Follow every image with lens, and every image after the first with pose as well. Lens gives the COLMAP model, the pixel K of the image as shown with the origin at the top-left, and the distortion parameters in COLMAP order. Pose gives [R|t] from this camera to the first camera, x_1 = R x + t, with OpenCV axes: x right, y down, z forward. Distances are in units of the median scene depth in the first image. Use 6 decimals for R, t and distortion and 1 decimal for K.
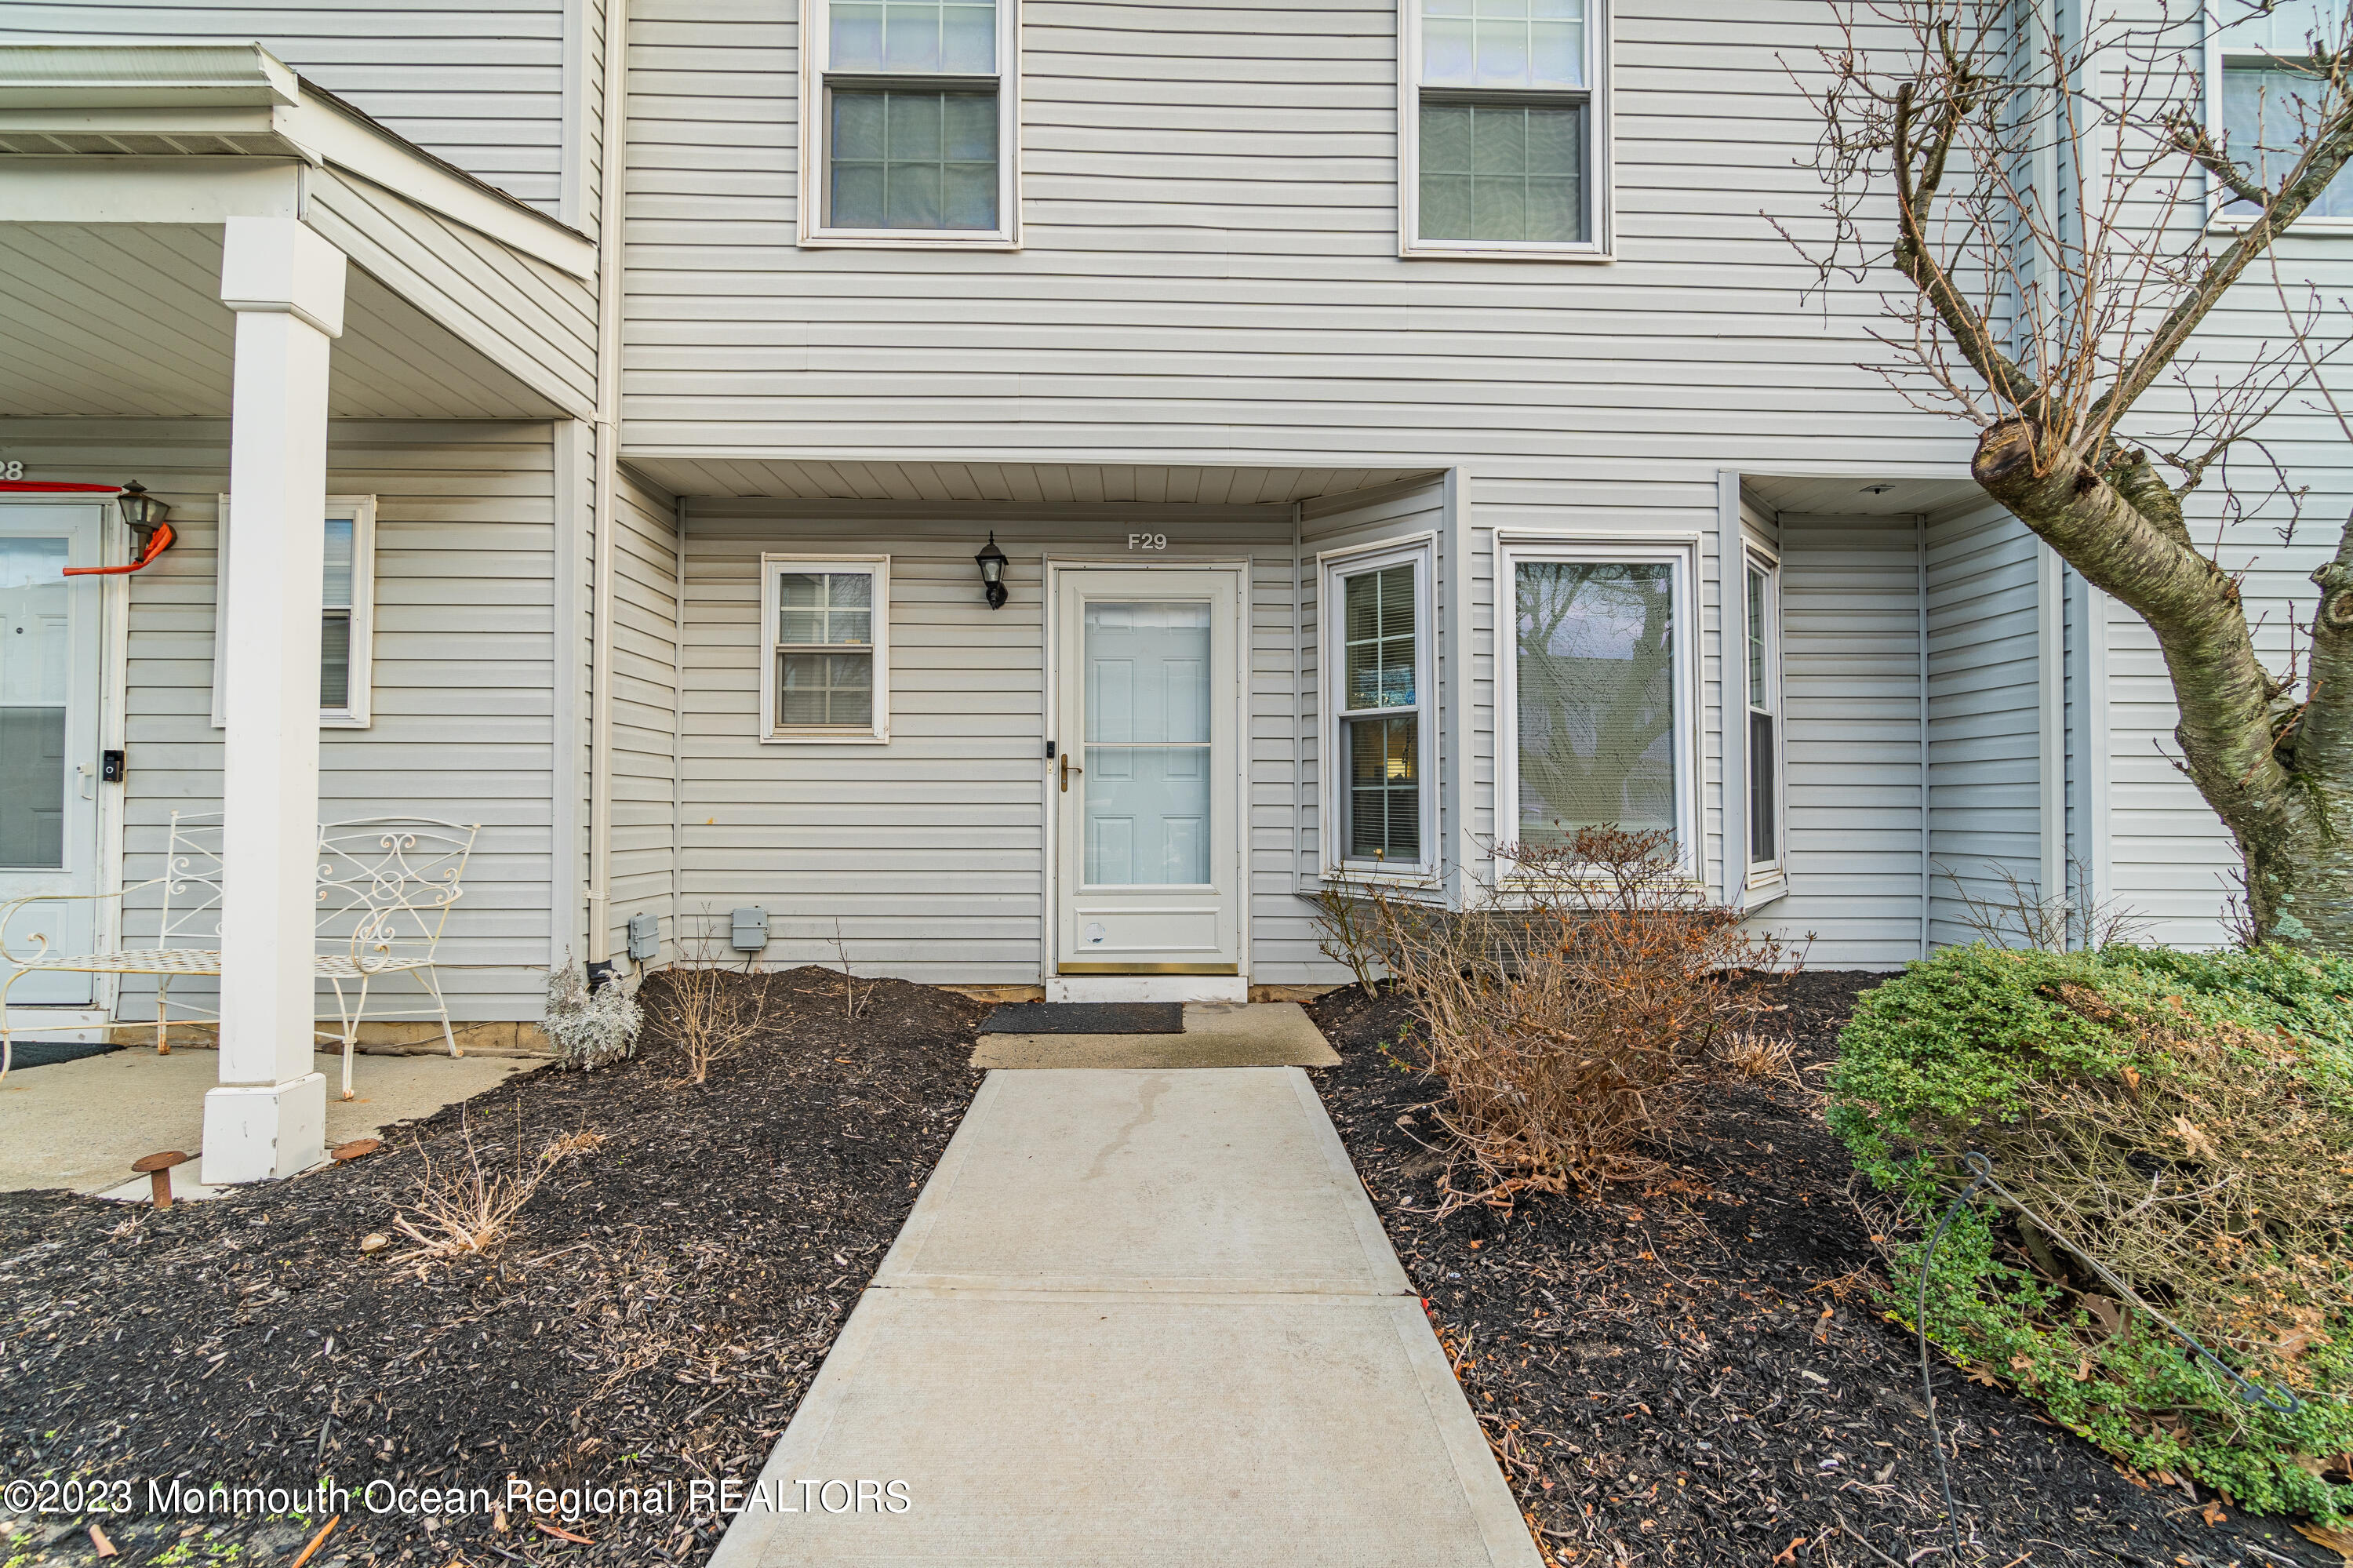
lens RADIAL K [[1007.0, 0, 1168.4], [0, 1007.0, 789.0], [0, 0, 1]] dist [-0.005279, 0.000590]
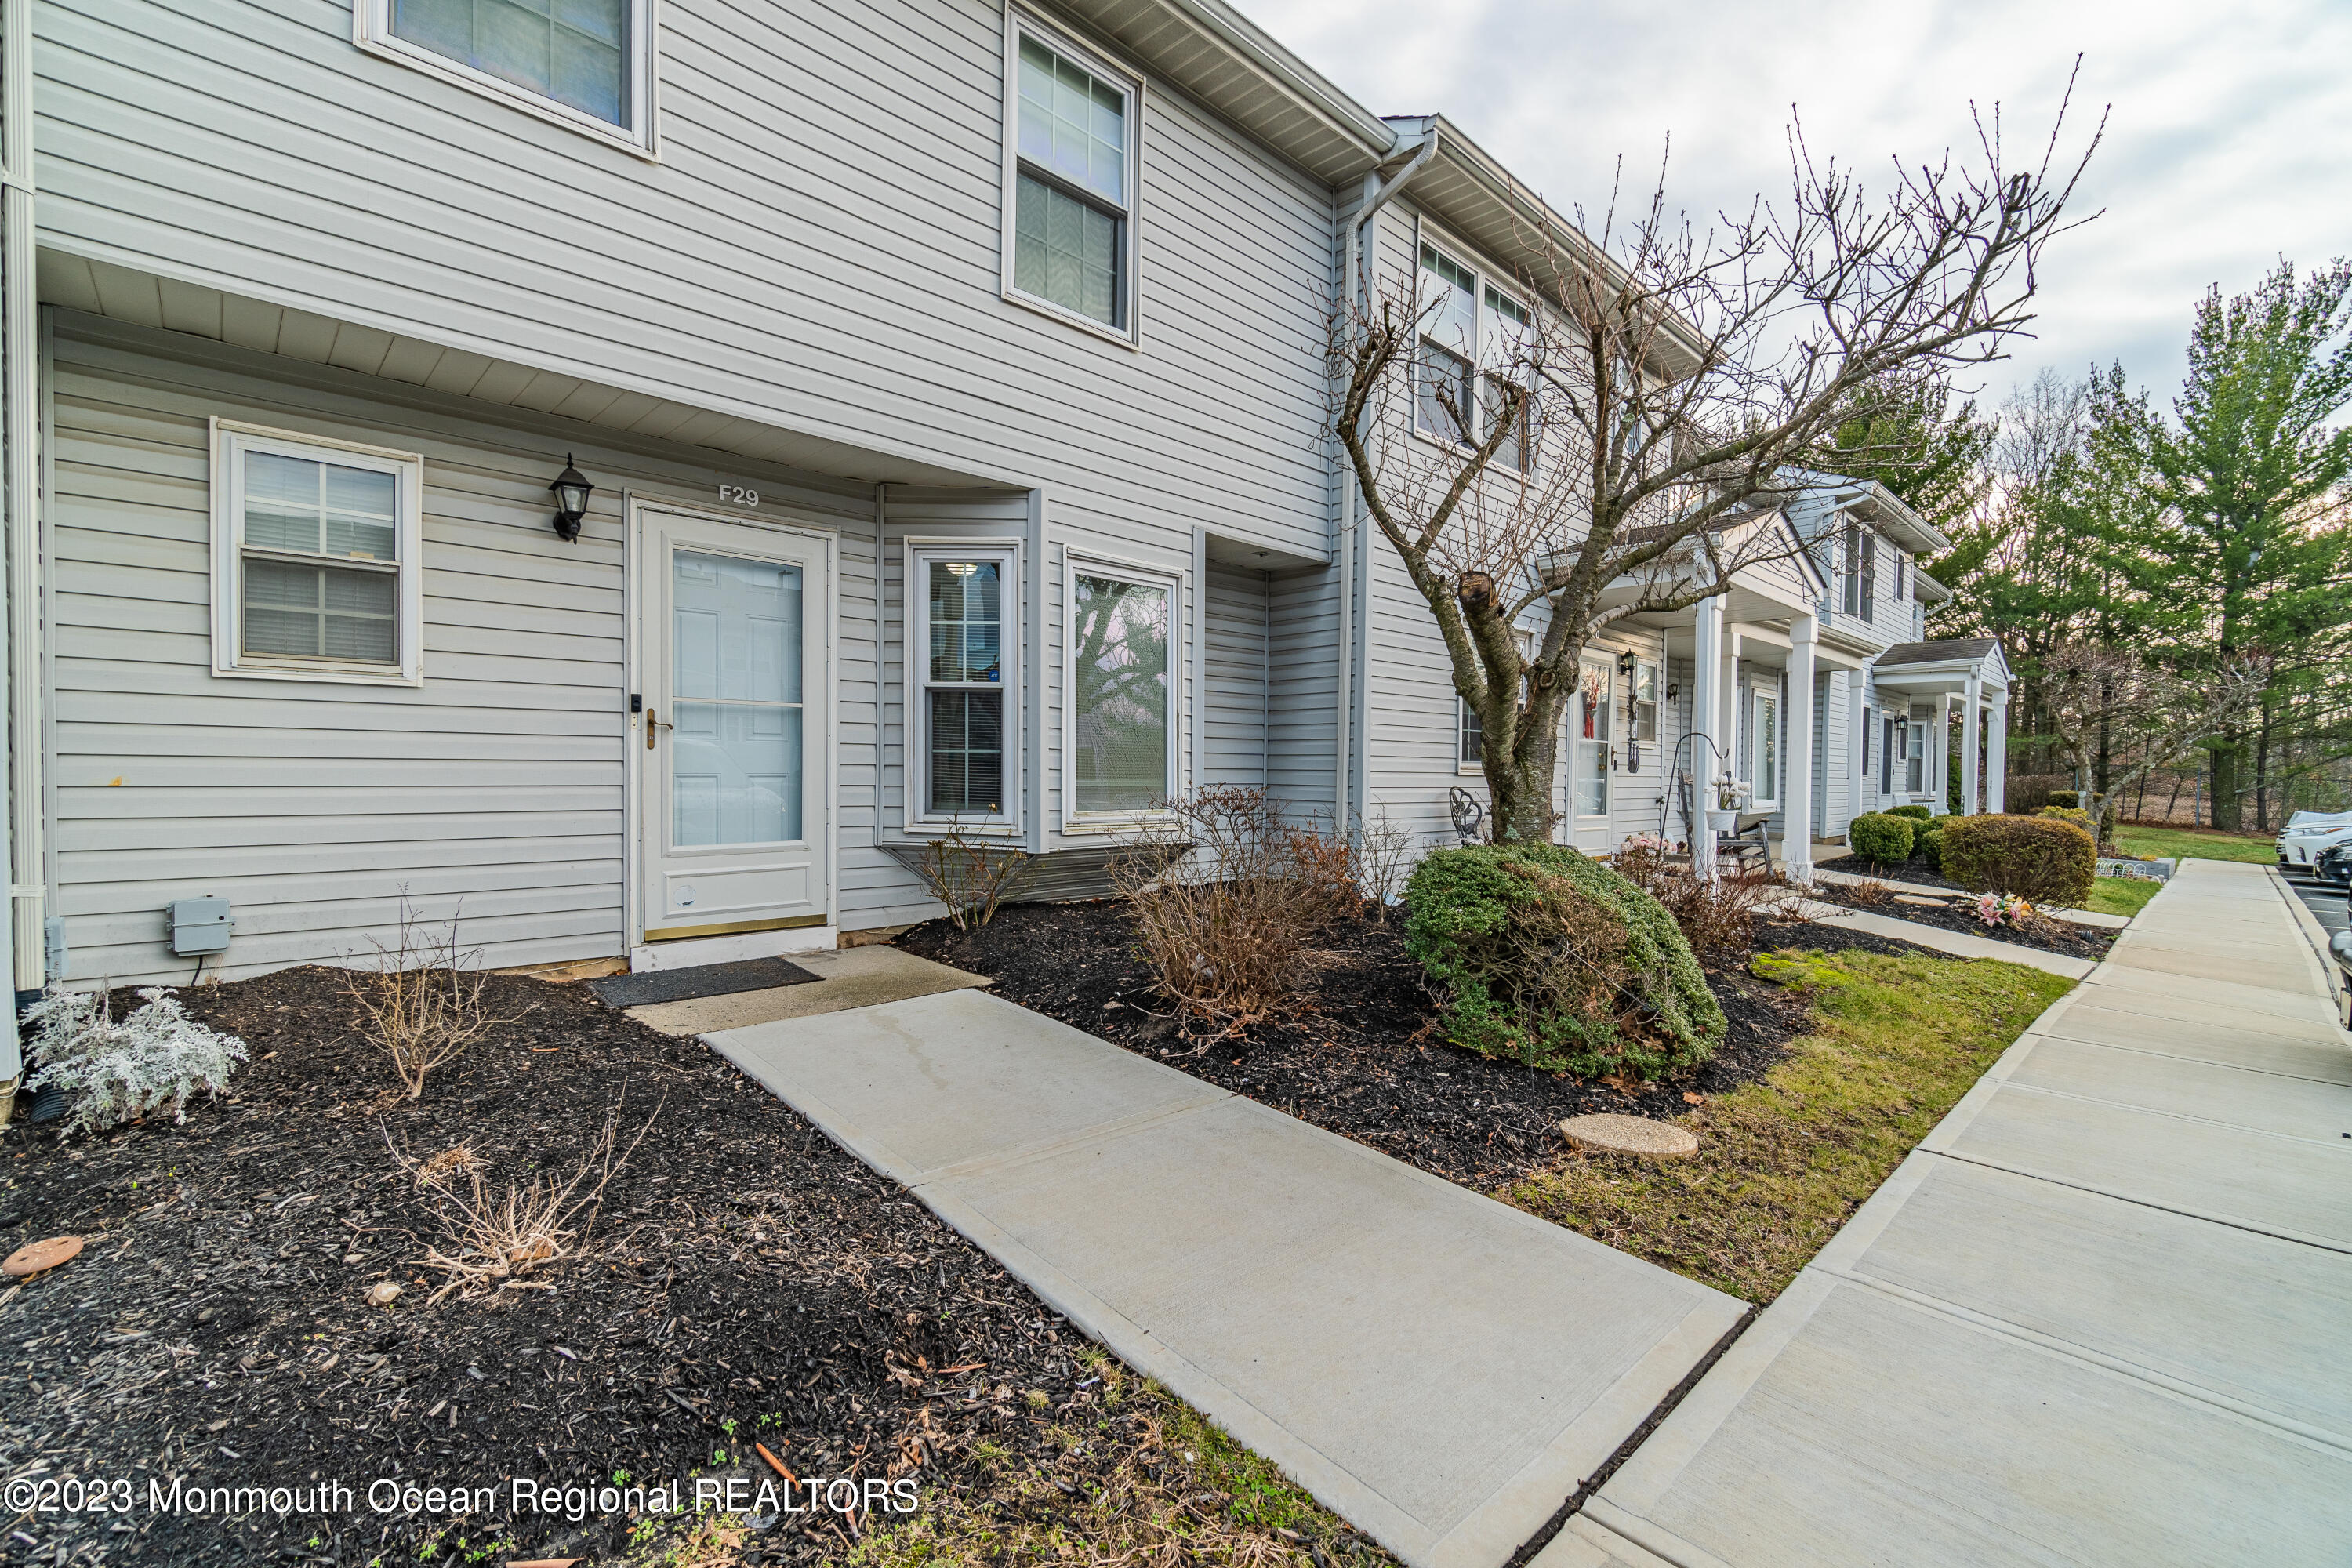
lens RADIAL K [[1010.0, 0, 1158.3], [0, 1010.0, 785.8], [0, 0, 1]] dist [-0.005128, 0.001479]
pose [[0.745764, -0.006800, 0.666176, -0.384330], [-0.023069, 0.999085, 0.036023, -0.007743], [-0.665811, -0.042233, 0.744924, -0.018302]]
